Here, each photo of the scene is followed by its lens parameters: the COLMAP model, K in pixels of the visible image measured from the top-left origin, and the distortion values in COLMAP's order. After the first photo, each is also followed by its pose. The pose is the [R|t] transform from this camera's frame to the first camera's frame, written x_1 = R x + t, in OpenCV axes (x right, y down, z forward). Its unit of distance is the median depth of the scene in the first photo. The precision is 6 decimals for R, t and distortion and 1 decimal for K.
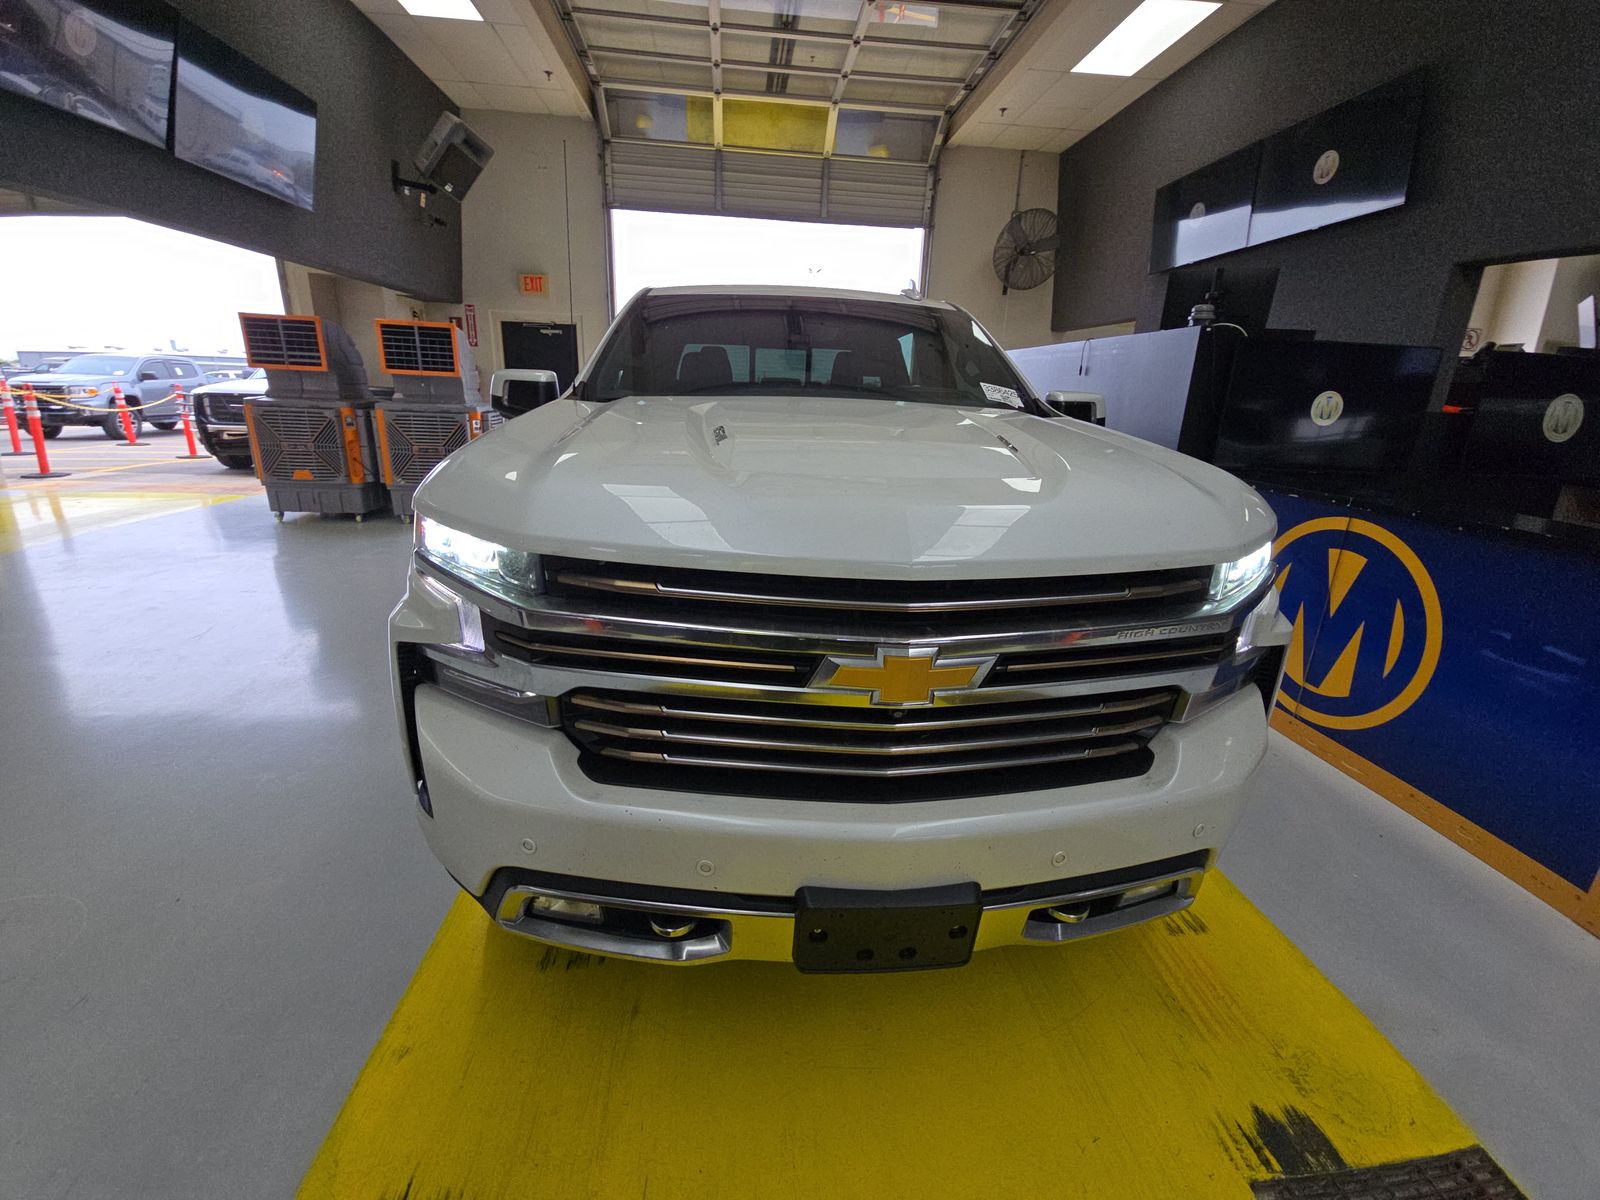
lens RADIAL K [[646.9, 0, 802.5], [0, 646.9, 584.5], [0, 0, 1]] dist [0.018425, -0.014010]
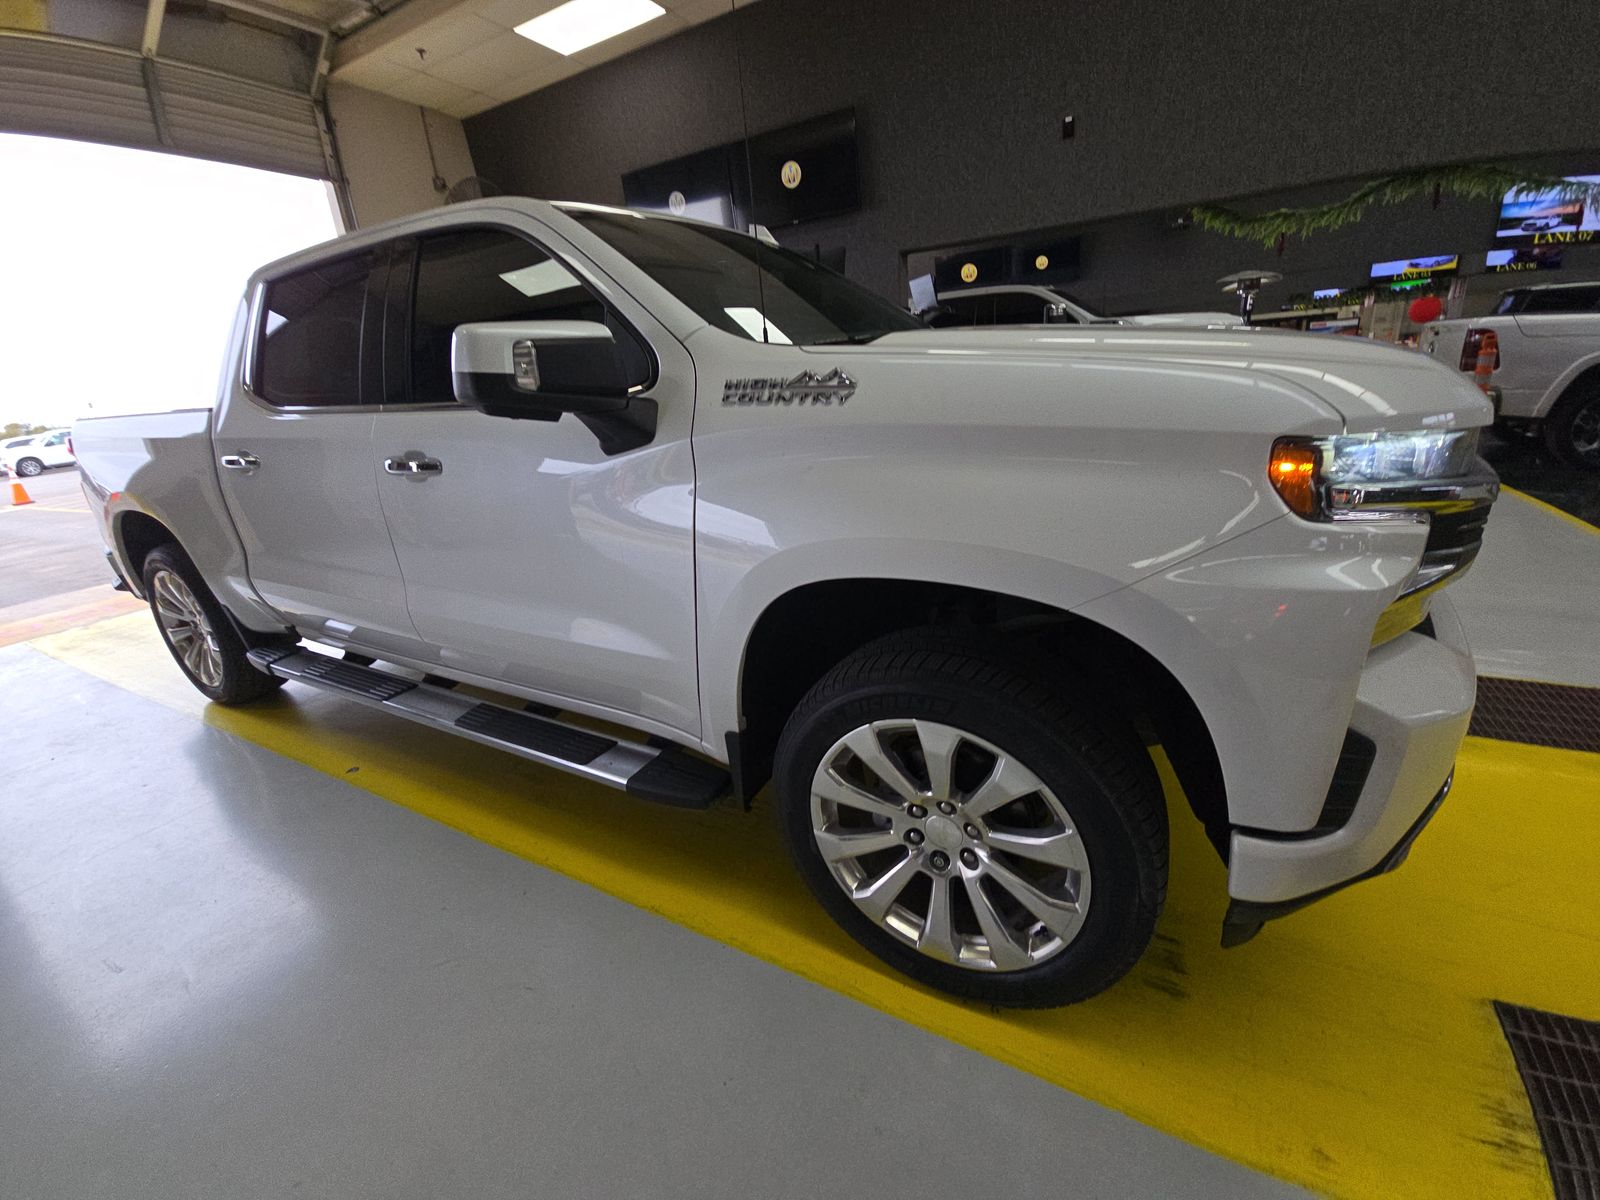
lens RADIAL K [[646.9, 0, 802.5], [0, 646.9, 584.5], [0, 0, 1]] dist [0.018425, -0.014010]
pose [[0.525888, -0.340501, 0.779423, -0.306902], [0.339991, 0.924131, 0.174321, -0.062024], [-0.779646, 0.173324, 0.601757, 0.209776]]
